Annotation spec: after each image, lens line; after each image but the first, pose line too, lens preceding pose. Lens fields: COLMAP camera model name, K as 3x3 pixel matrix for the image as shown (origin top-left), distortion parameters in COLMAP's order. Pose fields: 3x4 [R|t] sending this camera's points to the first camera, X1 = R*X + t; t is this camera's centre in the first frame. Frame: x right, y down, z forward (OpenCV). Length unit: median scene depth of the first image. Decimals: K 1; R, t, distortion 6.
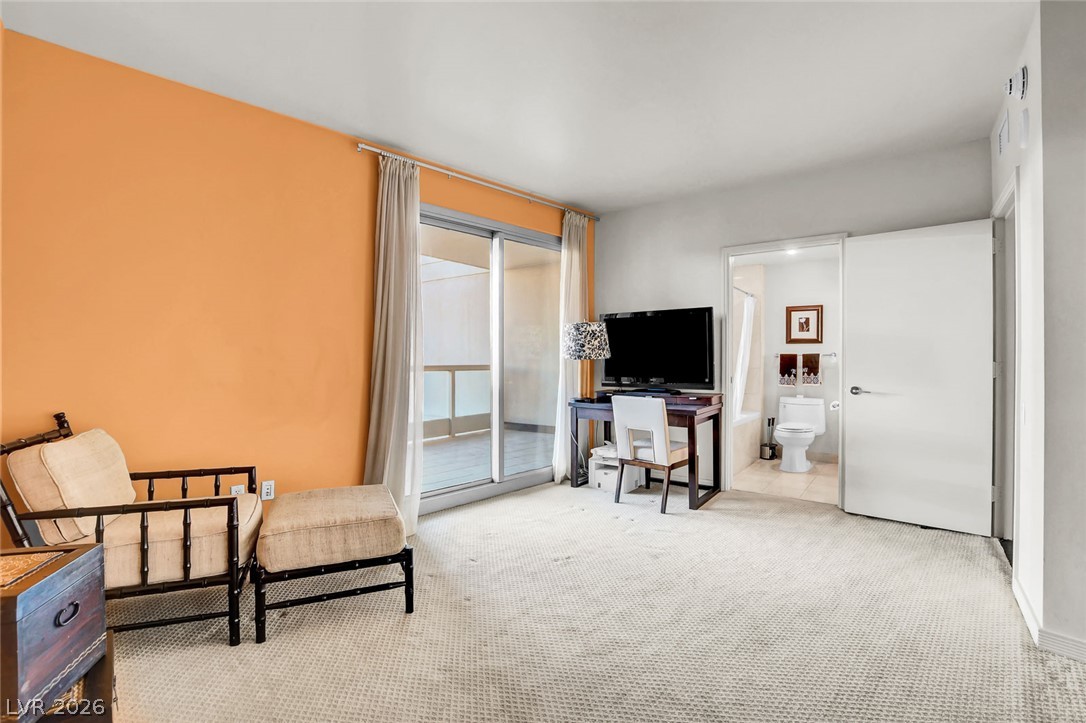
lens RADIAL K [[489.1, 0, 535.6], [0, 489.1, 356.7], [0, 0, 1]] dist [-0.037882, 0.007246]
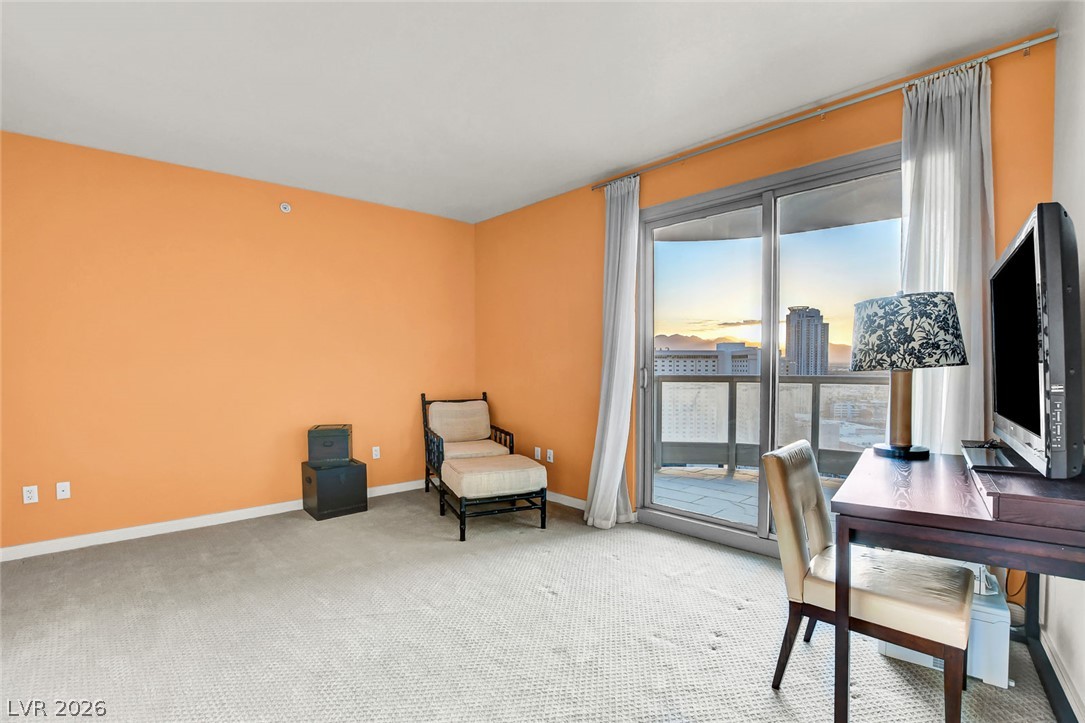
lens RADIAL K [[488.6, 0, 539.0], [0, 488.6, 372.7], [0, 0, 1]] dist [-0.037882, 0.007246]
pose [[0.001486, 0.016263, -0.999867, 0.628610], [0.000908, 0.999867, 0.016264, -0.001755], [0.999998, -0.000932, 0.001471, 0.647633]]
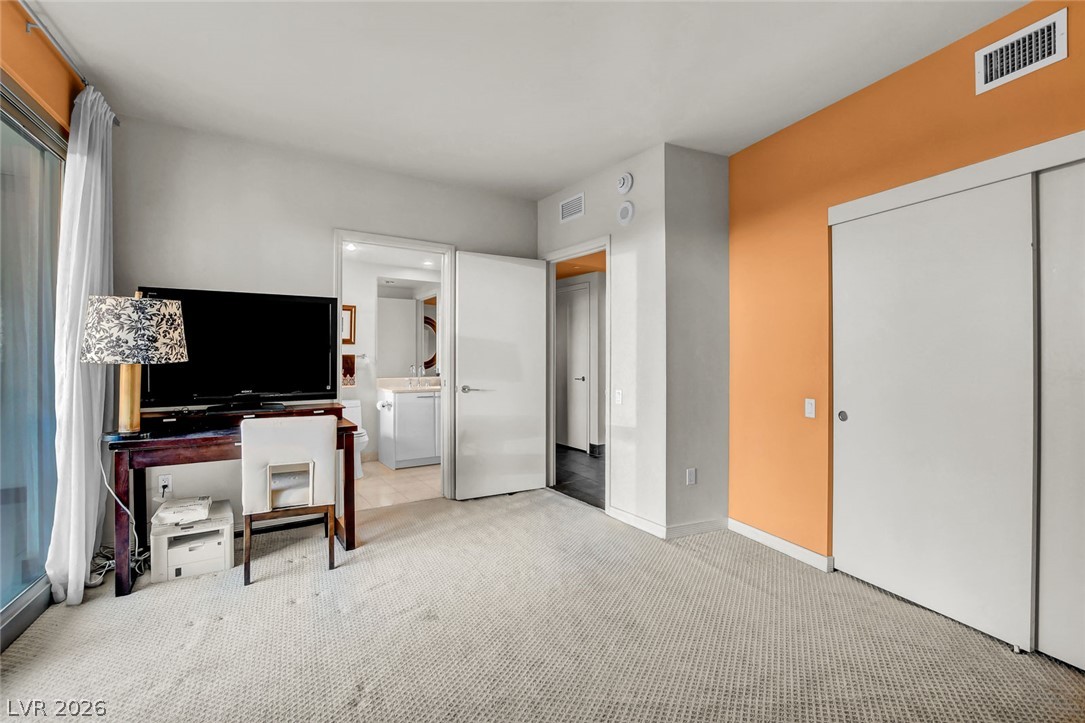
lens RADIAL K [[488.6, 0, 541.8], [0, 488.6, 353.6], [0, 0, 1]] dist [-0.037882, 0.007246]
pose [[0.305629, 0.007712, 0.952119, -0.295359], [-0.005827, 0.999964, -0.006229, -0.005129], [-0.952133, -0.003644, 0.305663, 0.397831]]
